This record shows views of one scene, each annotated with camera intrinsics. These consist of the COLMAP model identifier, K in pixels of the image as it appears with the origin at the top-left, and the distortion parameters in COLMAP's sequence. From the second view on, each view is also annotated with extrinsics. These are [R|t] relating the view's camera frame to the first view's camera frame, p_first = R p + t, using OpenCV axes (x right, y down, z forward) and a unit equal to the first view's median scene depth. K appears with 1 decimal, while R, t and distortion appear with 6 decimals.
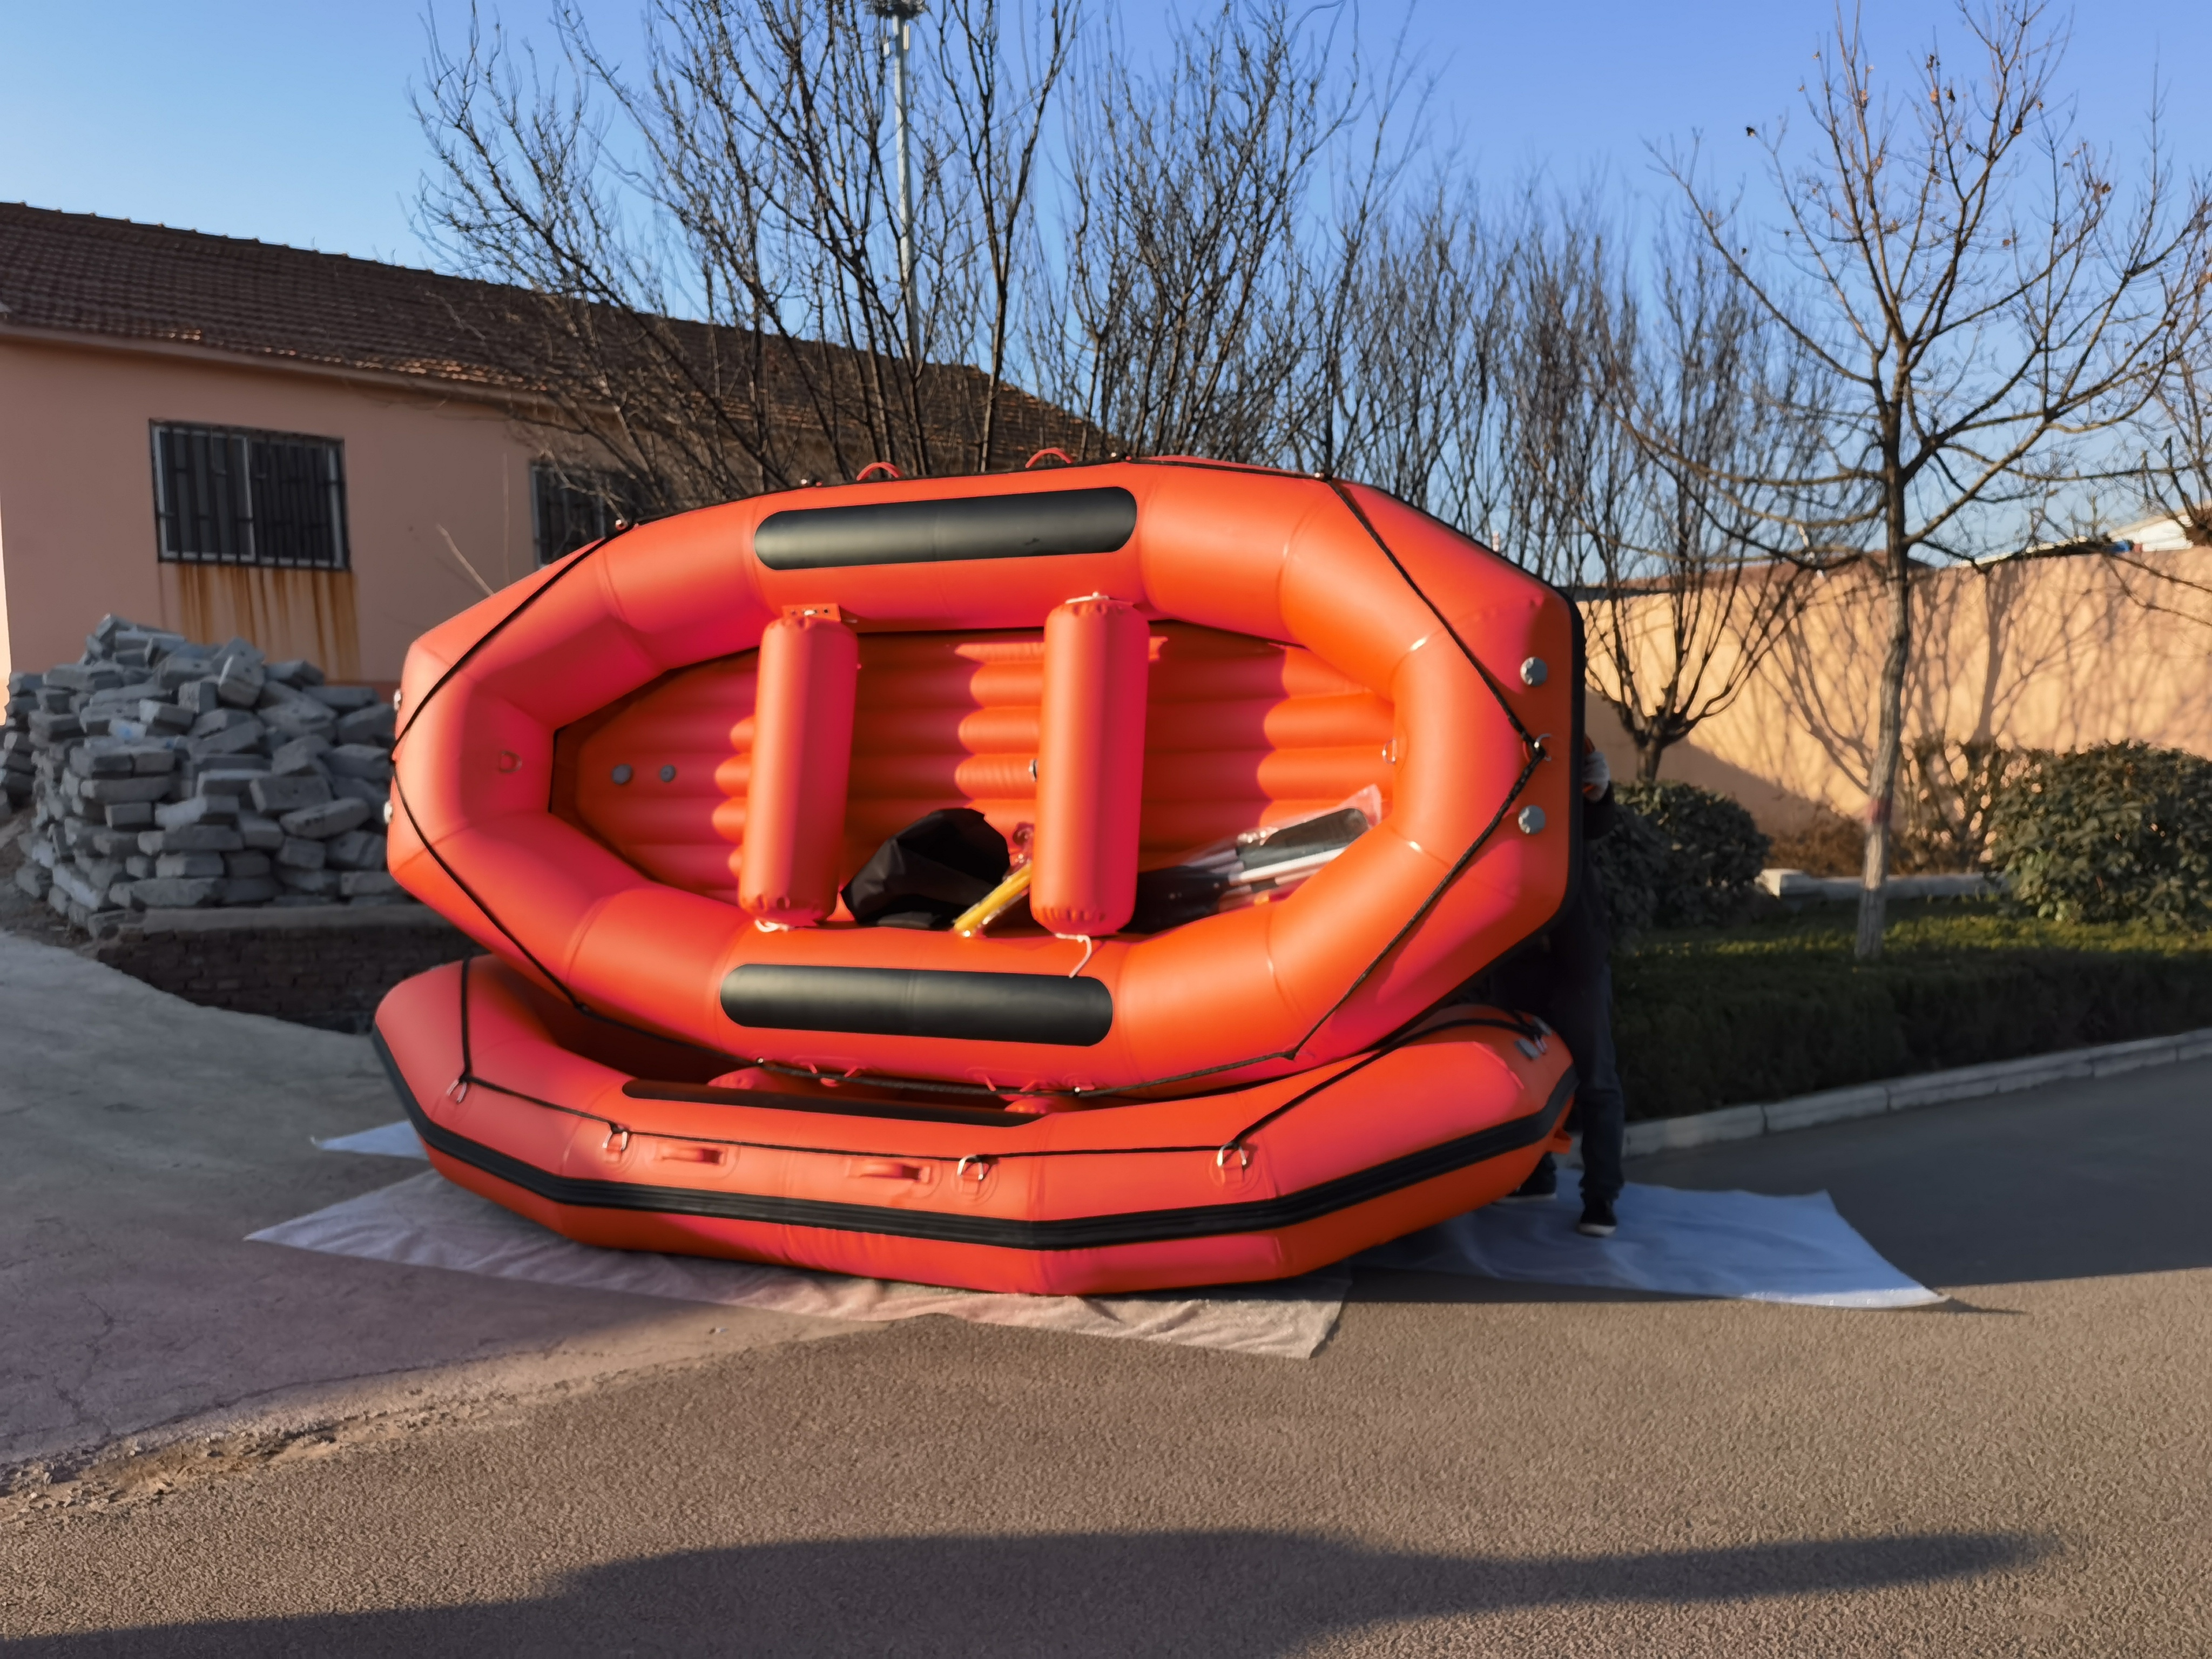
lens RADIAL K [[1632.3, 0, 1104.1], [0, 1632.3, 887.2], [0, 0, 1]] dist [0.209621, -0.238302]
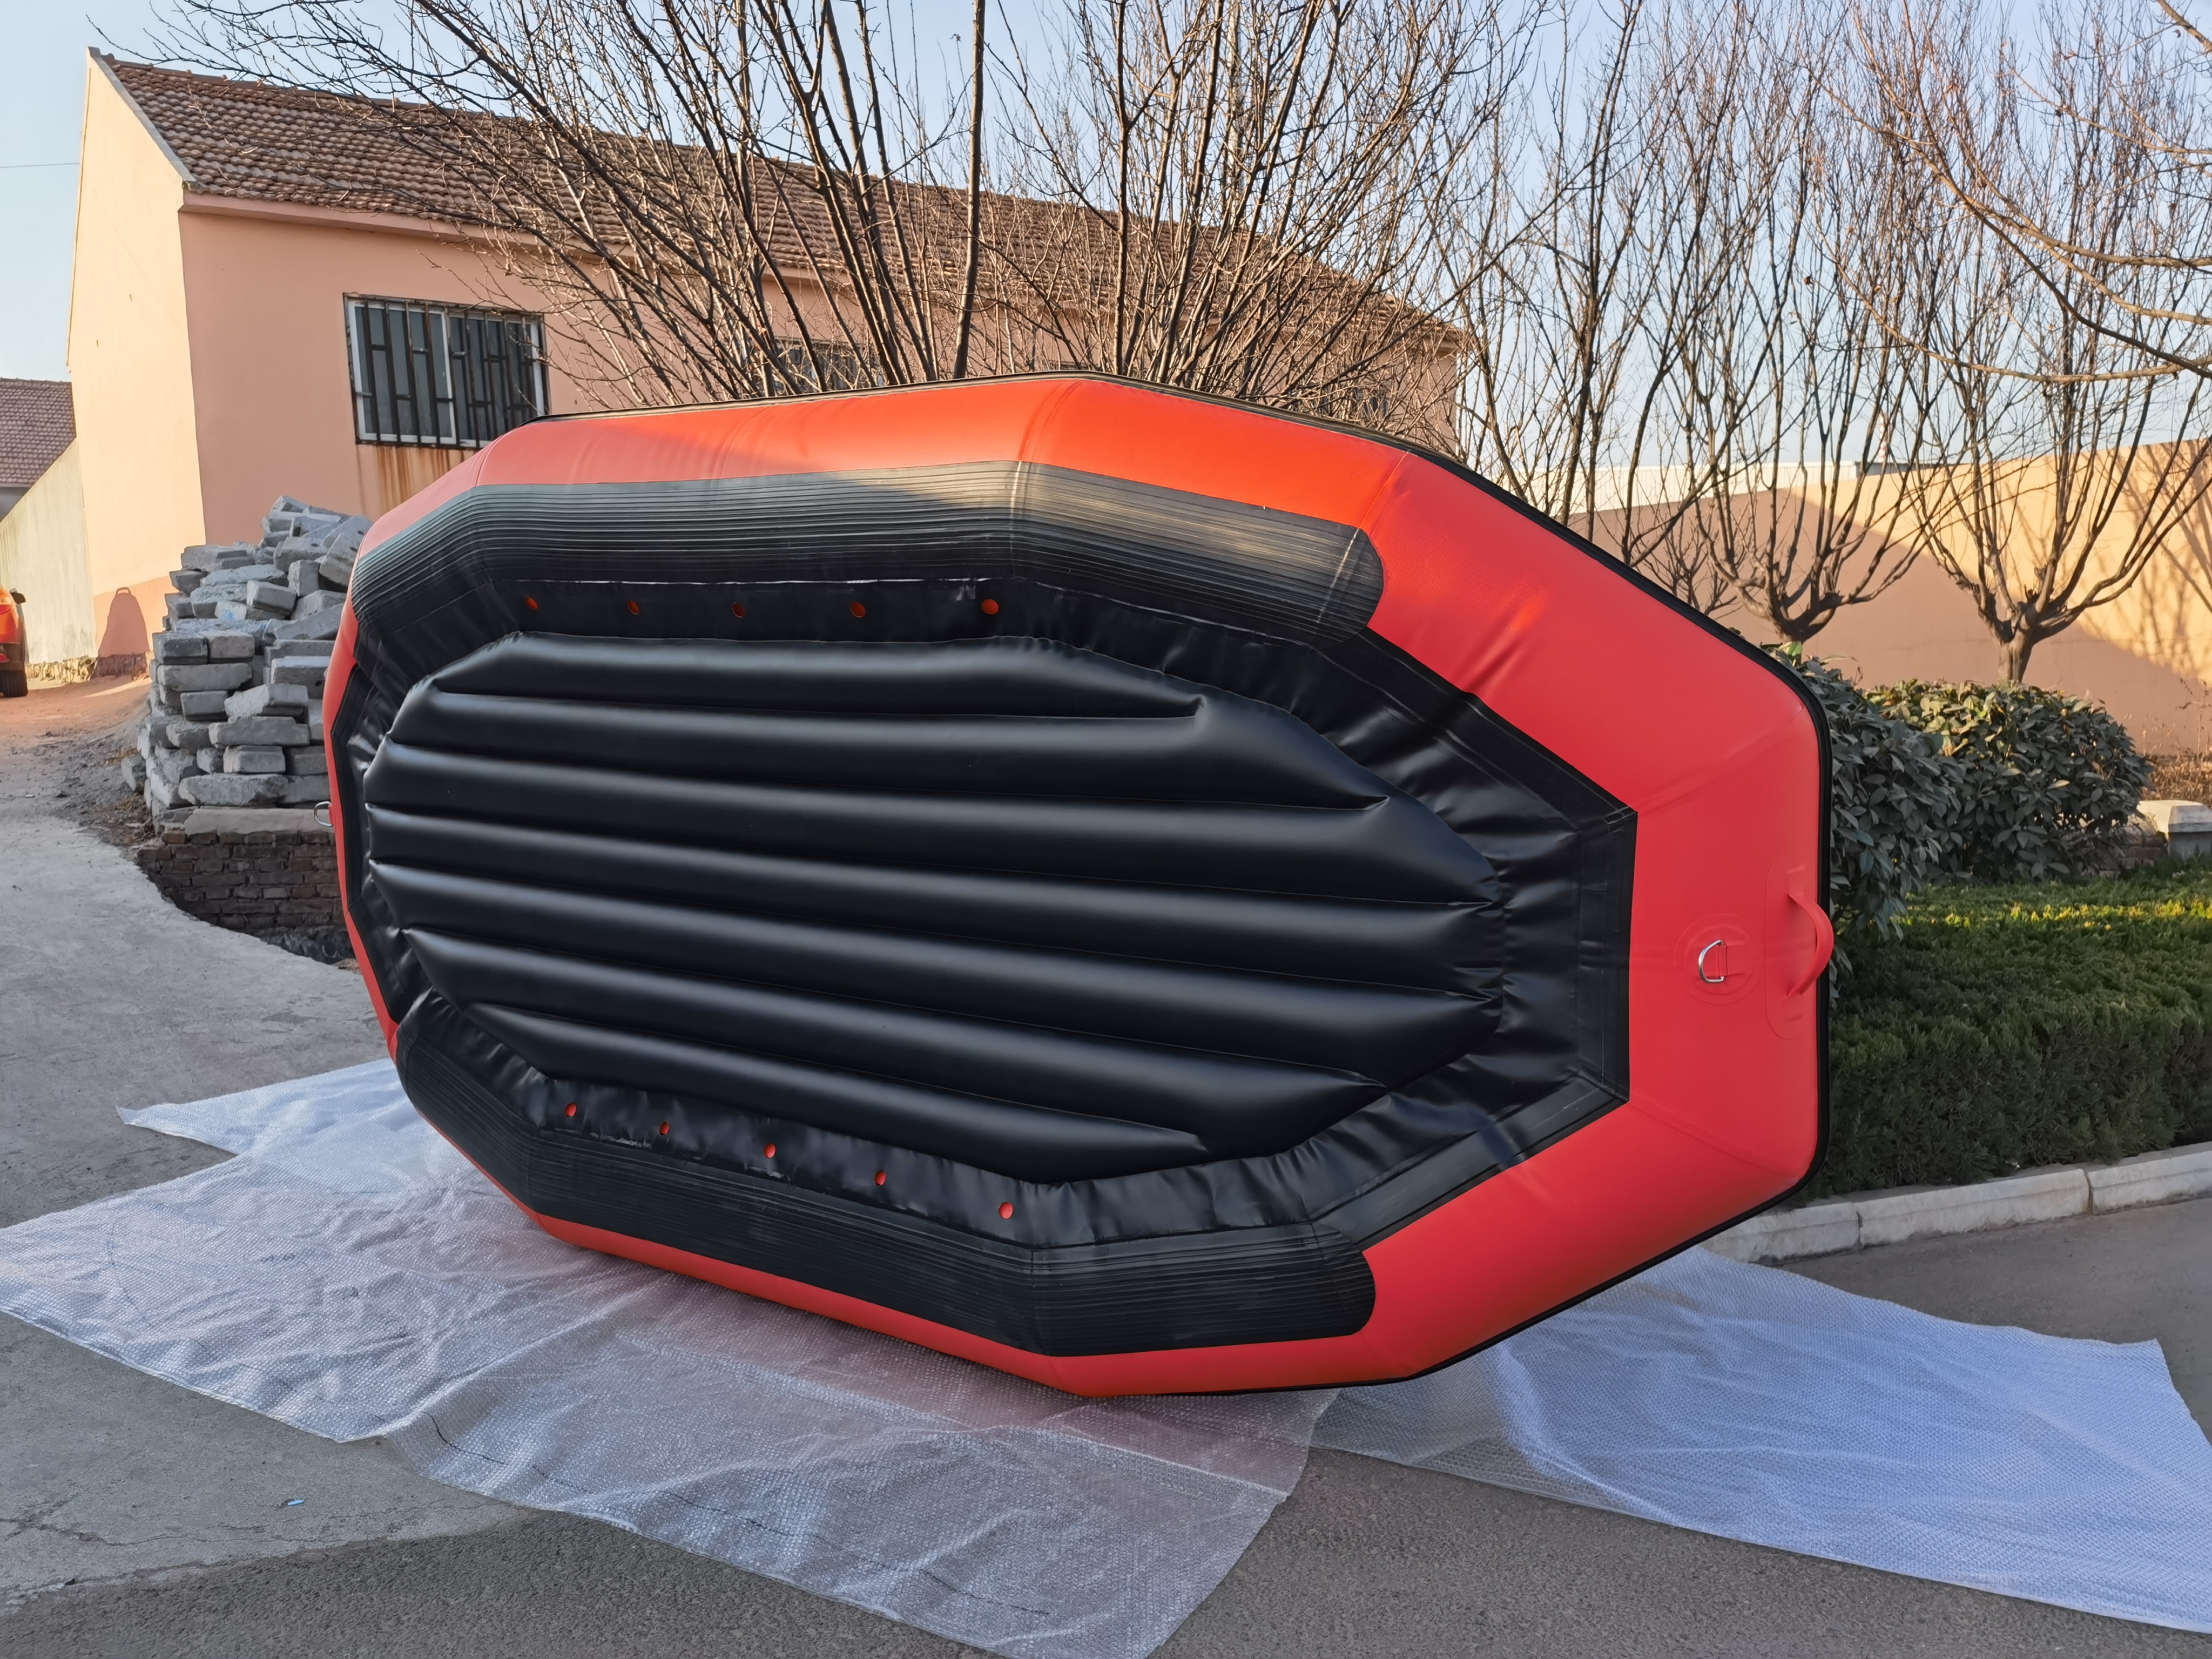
lens RADIAL K [[1632.3, 0, 1104.1], [0, 1632.3, 887.2], [0, 0, 1]] dist [0.209621, -0.238302]
pose [[0.982622, 0.032895, -0.182678, 0.074322], [-0.021814, 0.997817, 0.062338, -0.009937], [0.184330, -0.057270, 0.981194, 0.155276]]
